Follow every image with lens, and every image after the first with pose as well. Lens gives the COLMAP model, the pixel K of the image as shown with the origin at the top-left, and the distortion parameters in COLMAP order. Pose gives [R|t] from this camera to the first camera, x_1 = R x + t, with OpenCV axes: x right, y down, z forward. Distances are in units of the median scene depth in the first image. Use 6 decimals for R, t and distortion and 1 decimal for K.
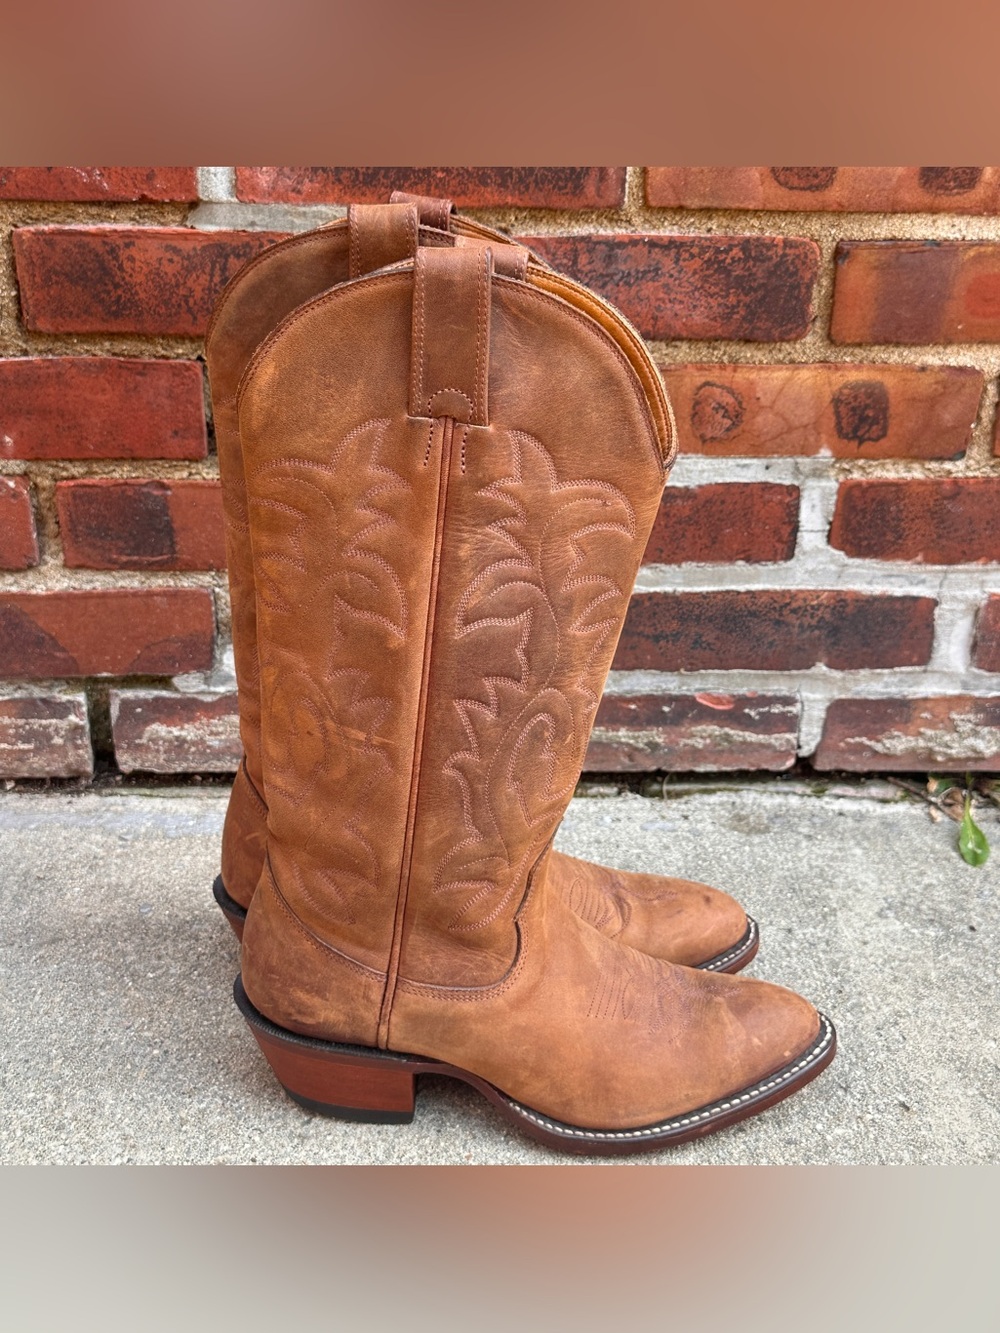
lens RADIAL K [[1607.7, 0, 512.6], [0, 1607.7, 676.4], [0, 0, 1]] dist [0.098425, 0.000000]
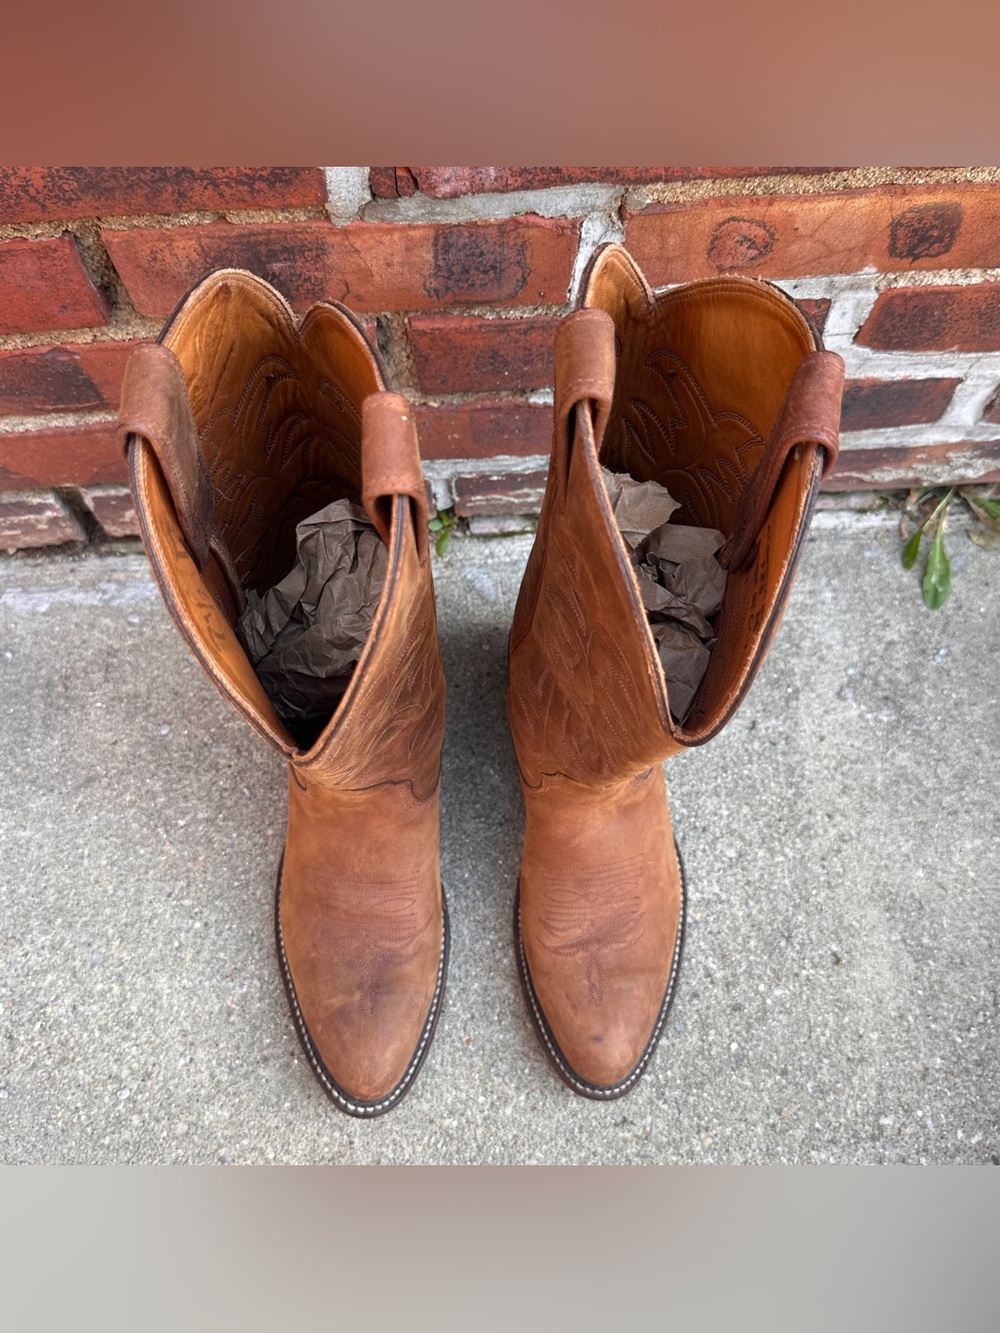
lens RADIAL K [[1127.0, 0, 502.2], [0, 1127.0, 666.8], [0, 0, 1]] dist [0.124972, -0.297680]
pose [[0.999463, -0.021816, -0.024441, 0.019838], [0.032609, 0.734343, 0.677995, -0.386011], [0.003157, -0.678428, 0.734660, 0.447499]]
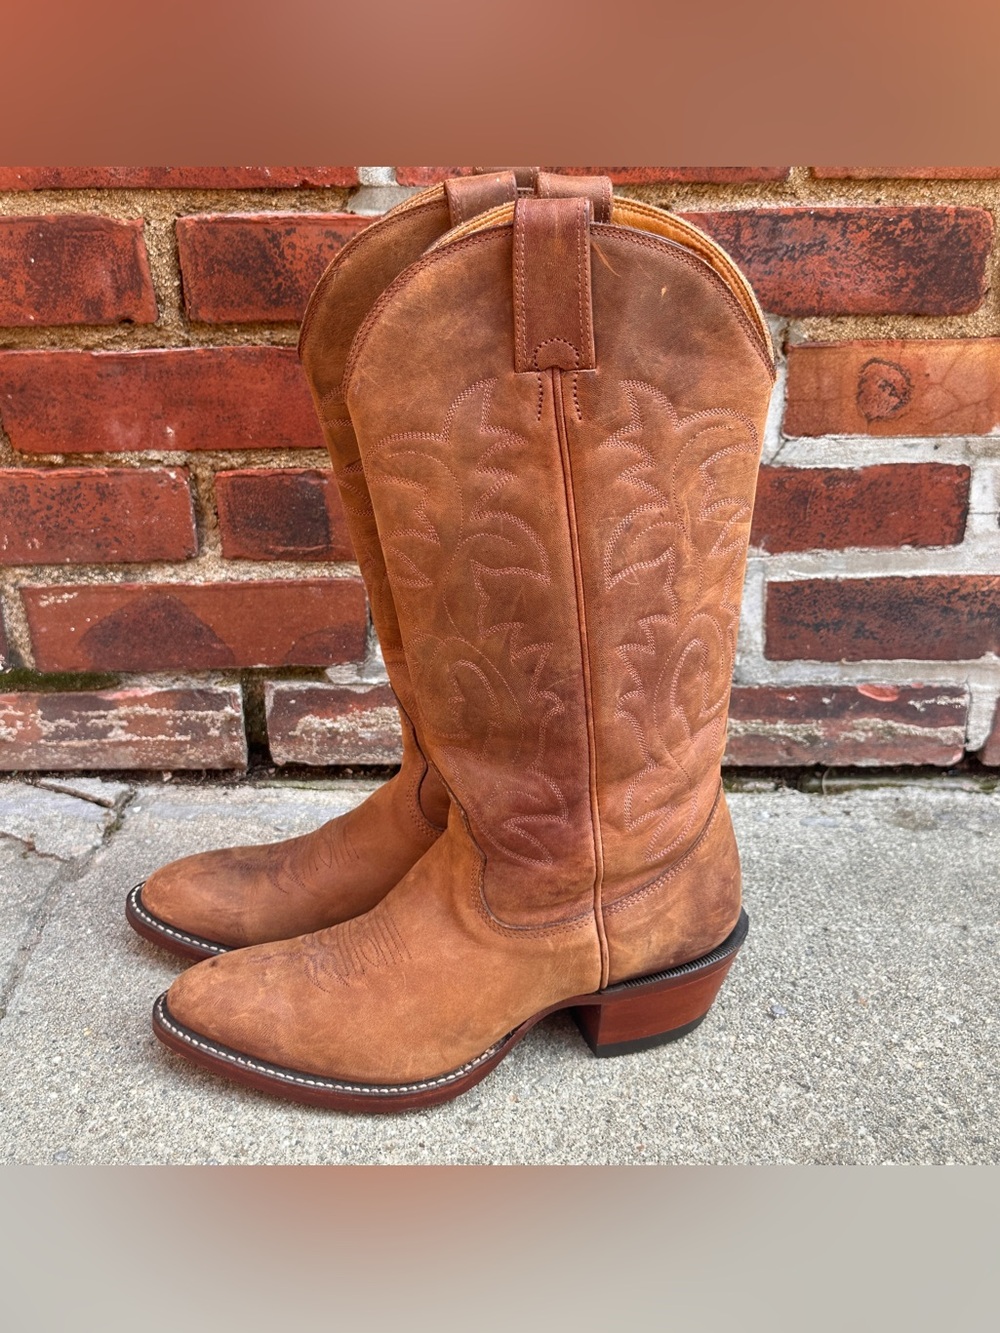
lens RADIAL K [[1607.7, 0, 501.7], [0, 1607.7, 681.5], [0, 0, 1]] dist [0.098425, 0.000000]
pose [[0.997133, -0.002762, -0.075612, -0.028236], [0.001574, 0.999874, -0.015777, 0.025419], [0.075646, 0.015612, 0.997012, 0.016075]]
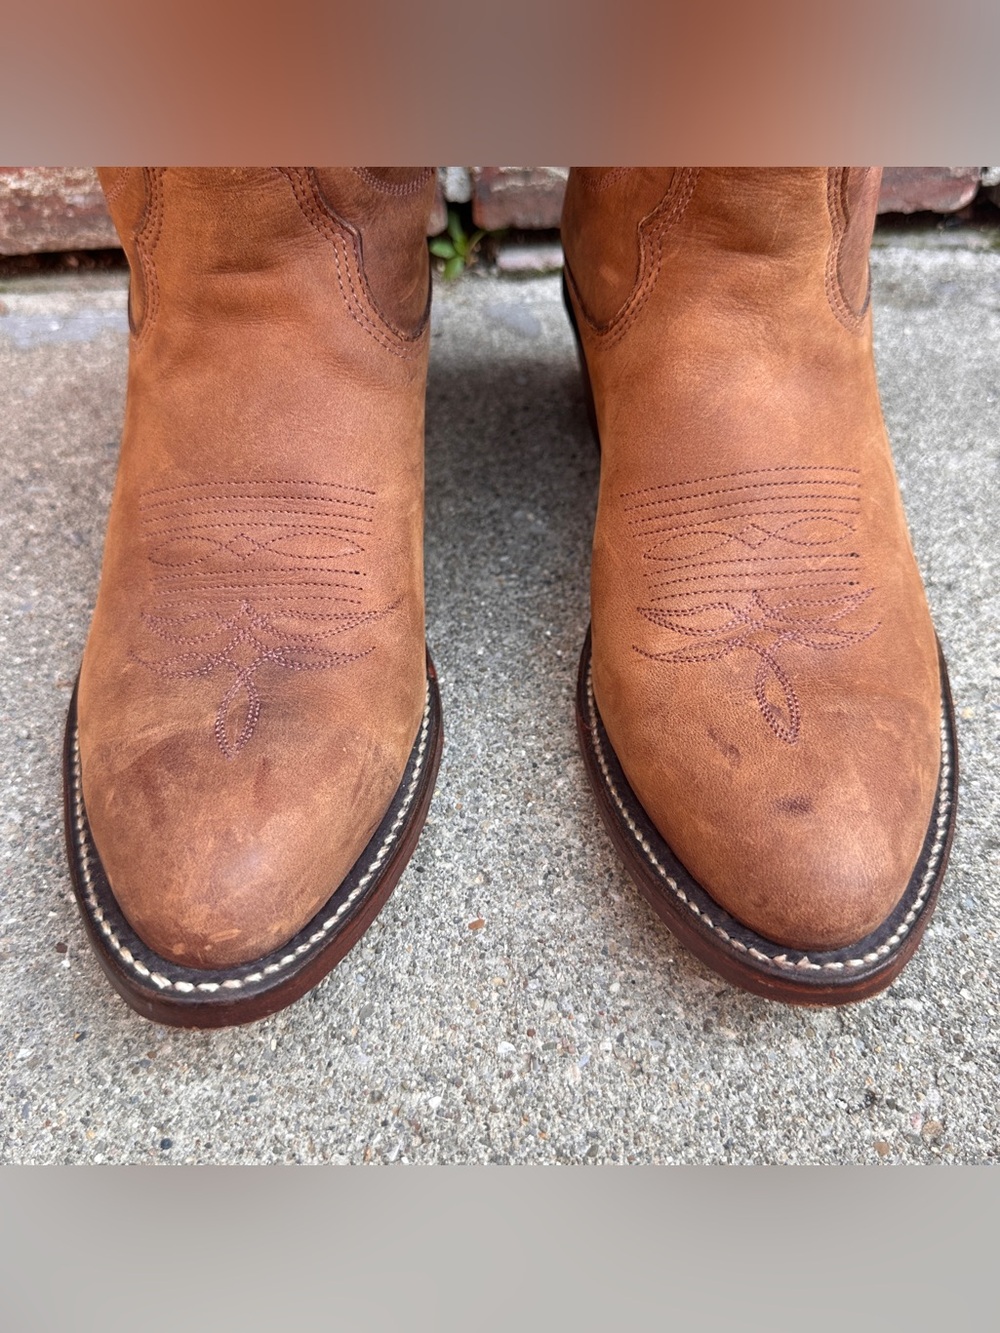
lens RADIAL K [[1157.7, 0, 506.2], [0, 1157.7, 672.5], [0, 0, 1]] dist [0.050096, -0.158821]
pose [[0.998585, -0.031171, -0.043095, 0.000731], [0.043812, 0.941477, 0.334218, 0.076918], [0.030154, -0.335633, 0.941510, 0.539134]]
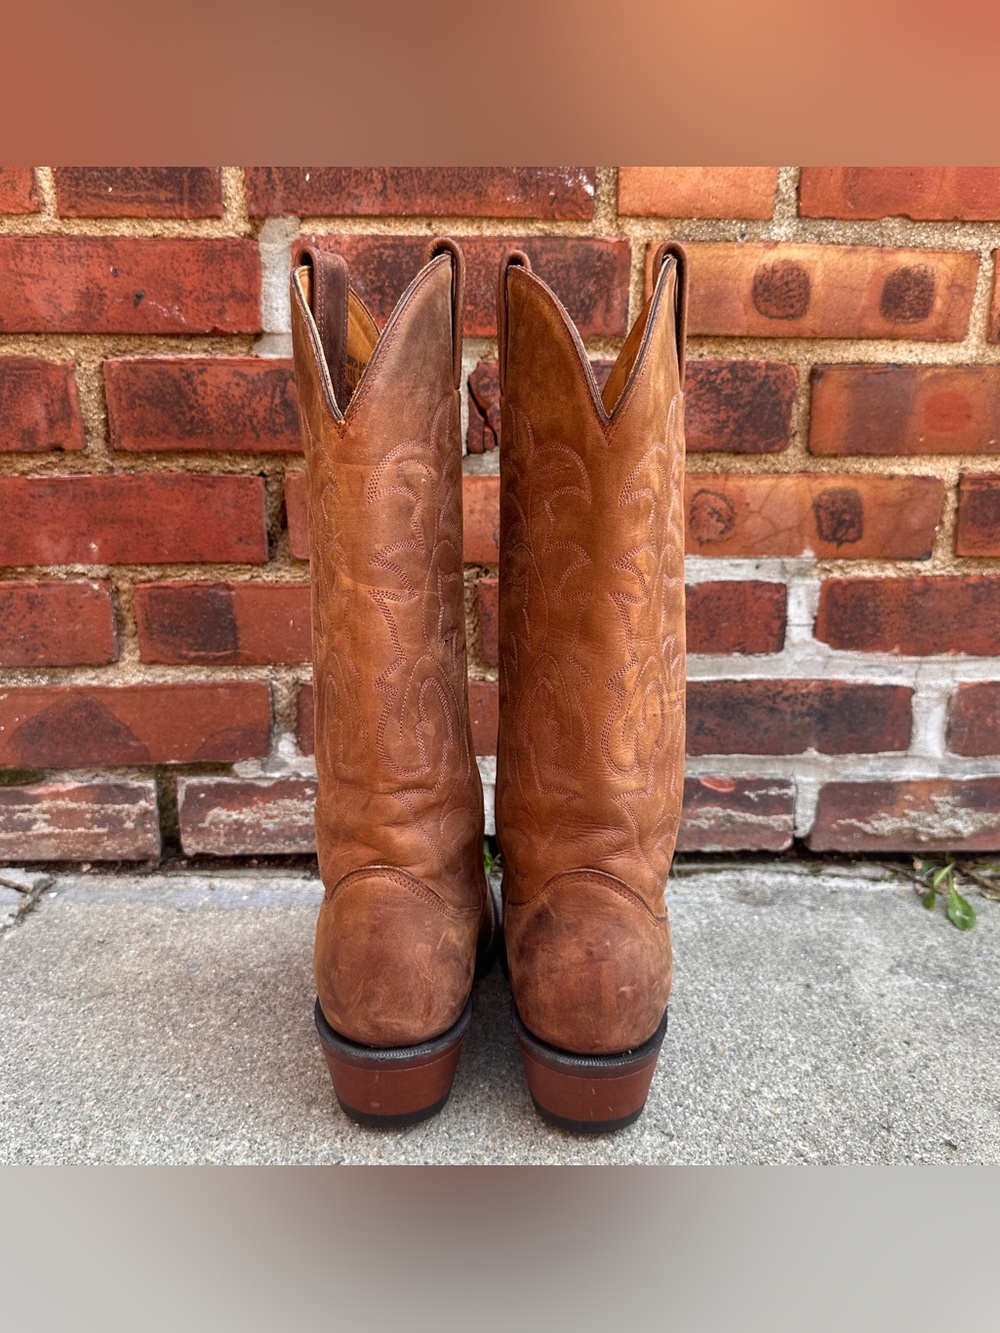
lens RADIAL K [[1127.0, 0, 497.8], [0, 1127.0, 670.1], [0, 0, 1]] dist [0.124972, -0.297680]
pose [[0.999682, -0.014567, -0.020608, -0.009874], [0.010157, 0.979779, -0.199824, 0.099943], [0.023102, 0.199551, 0.979615, 0.227988]]
